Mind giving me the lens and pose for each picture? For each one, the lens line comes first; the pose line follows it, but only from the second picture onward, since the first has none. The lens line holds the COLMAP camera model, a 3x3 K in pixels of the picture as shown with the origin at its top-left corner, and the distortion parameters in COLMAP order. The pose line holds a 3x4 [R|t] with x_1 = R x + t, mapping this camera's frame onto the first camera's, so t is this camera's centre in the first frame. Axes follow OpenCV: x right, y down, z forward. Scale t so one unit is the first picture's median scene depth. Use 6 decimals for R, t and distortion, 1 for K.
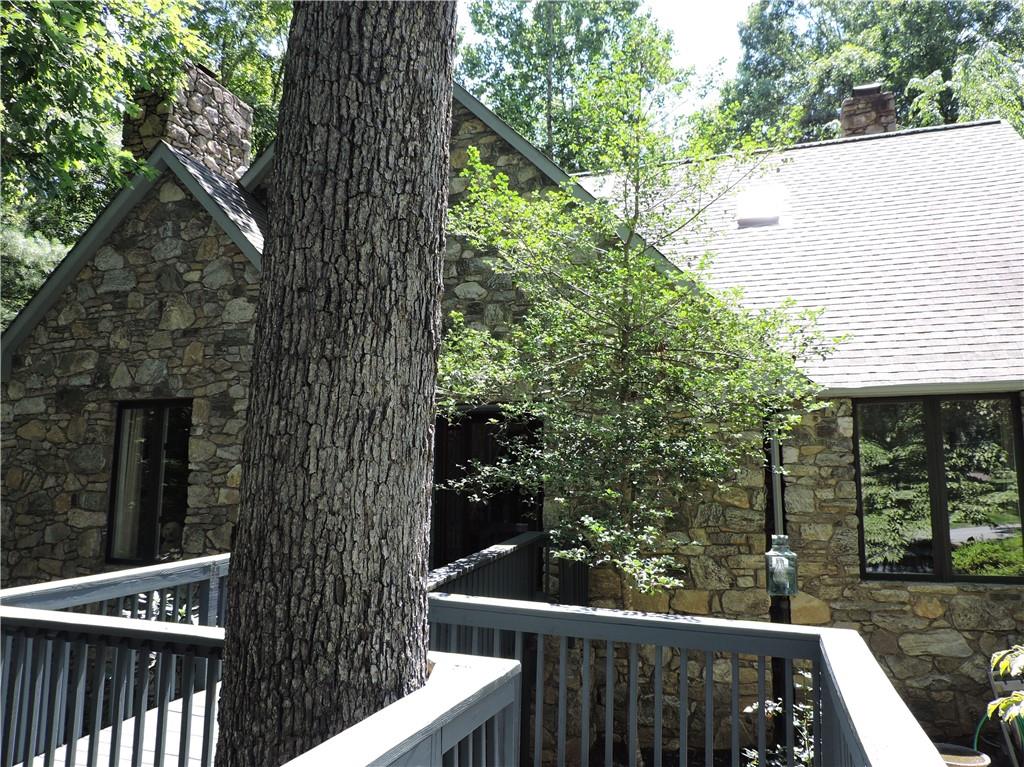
lens RADIAL K [[746.6, 0, 512.0], [0, 746.6, 383.5], [0, 0, 1]] dist [-0.021106, 0.010461]
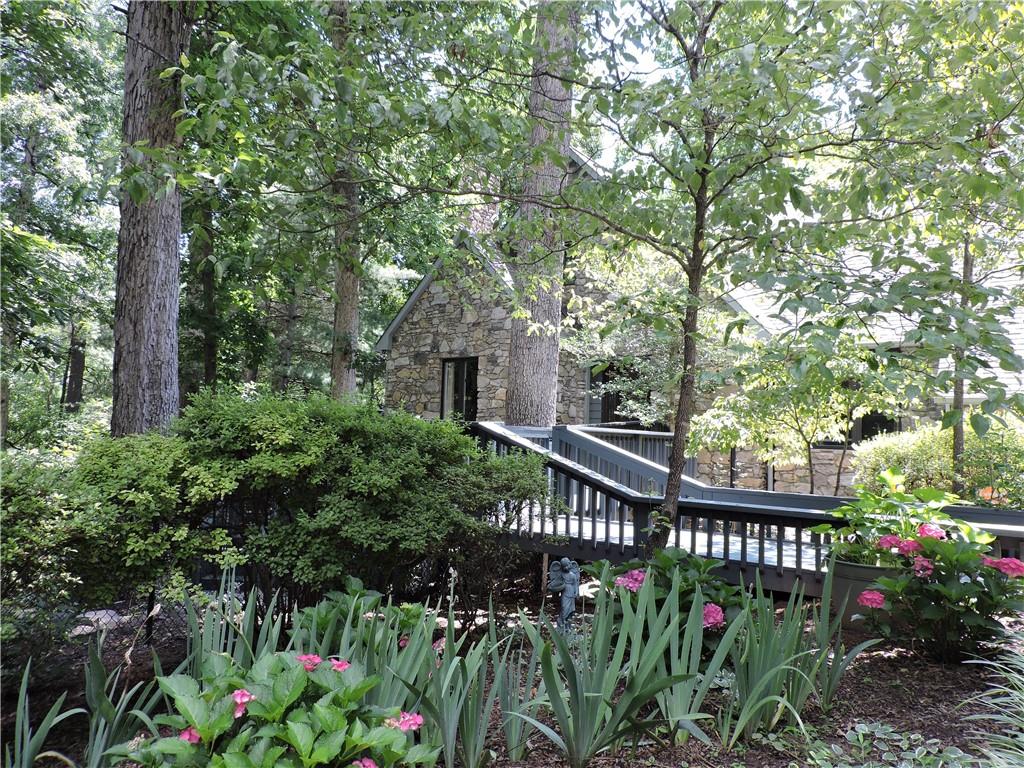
lens RADIAL K [[728.9, 0, 512.0], [0, 728.9, 384.0], [0, 0, 1]] dist [-0.003615, 0.001540]
pose [[0.950168, -0.000996, -0.311736, 0.313486], [0.021082, 0.997911, 0.061069, -0.028318], [0.311024, -0.064598, 0.948204, -0.968674]]
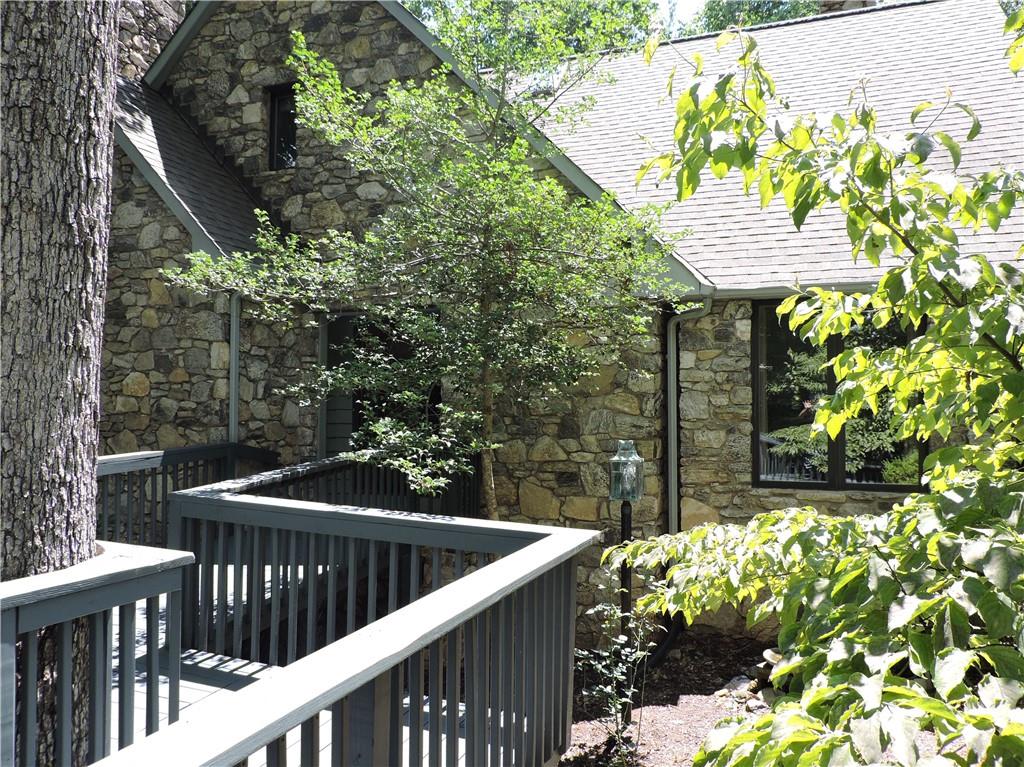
lens RADIAL K [[770.2, 0, 512.0], [0, 770.2, 383.5], [0, 0, 1]] dist [-0.017903, 0.005915]
pose [[0.998998, -0.003342, -0.044622, 0.195716], [0.008476, 0.993288, 0.115358, 0.010011], [0.043937, -0.115620, 0.992321, 0.001739]]
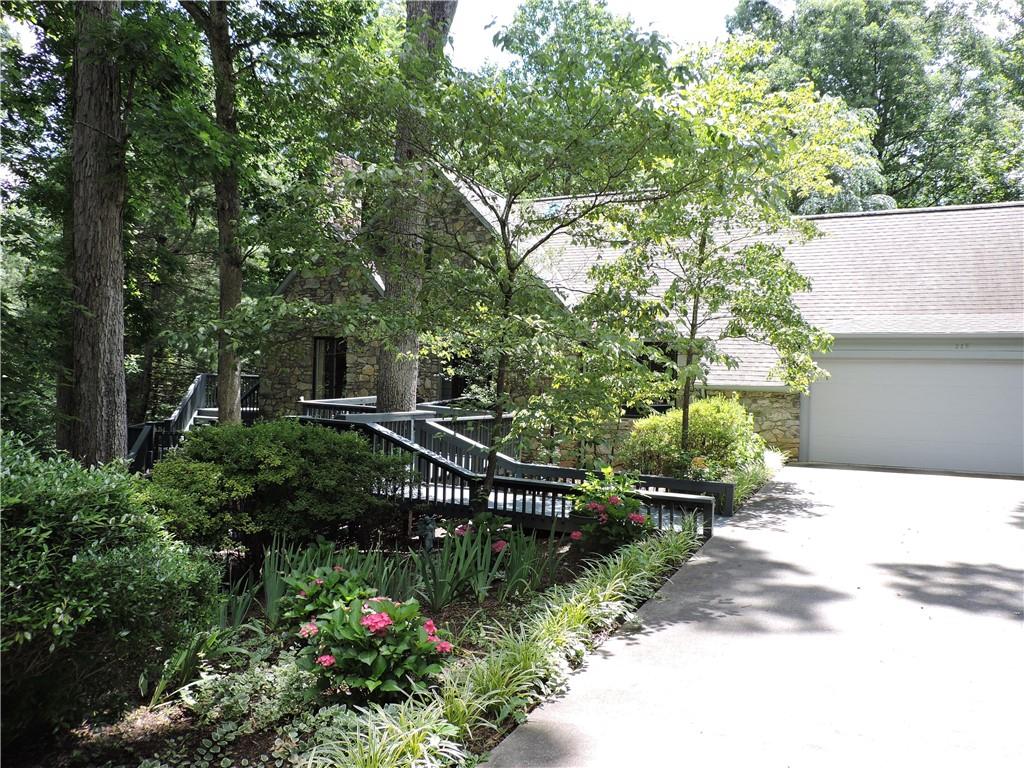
lens RADIAL K [[728.9, 0, 512.0], [0, 728.9, 384.0], [0, 0, 1]] dist [-0.003615, 0.001540]
pose [[0.993161, 0.021418, -0.114773, 0.404119], [-0.004575, 0.989415, 0.145043, -0.188794], [0.116664, -0.143526, 0.982746, -1.380860]]
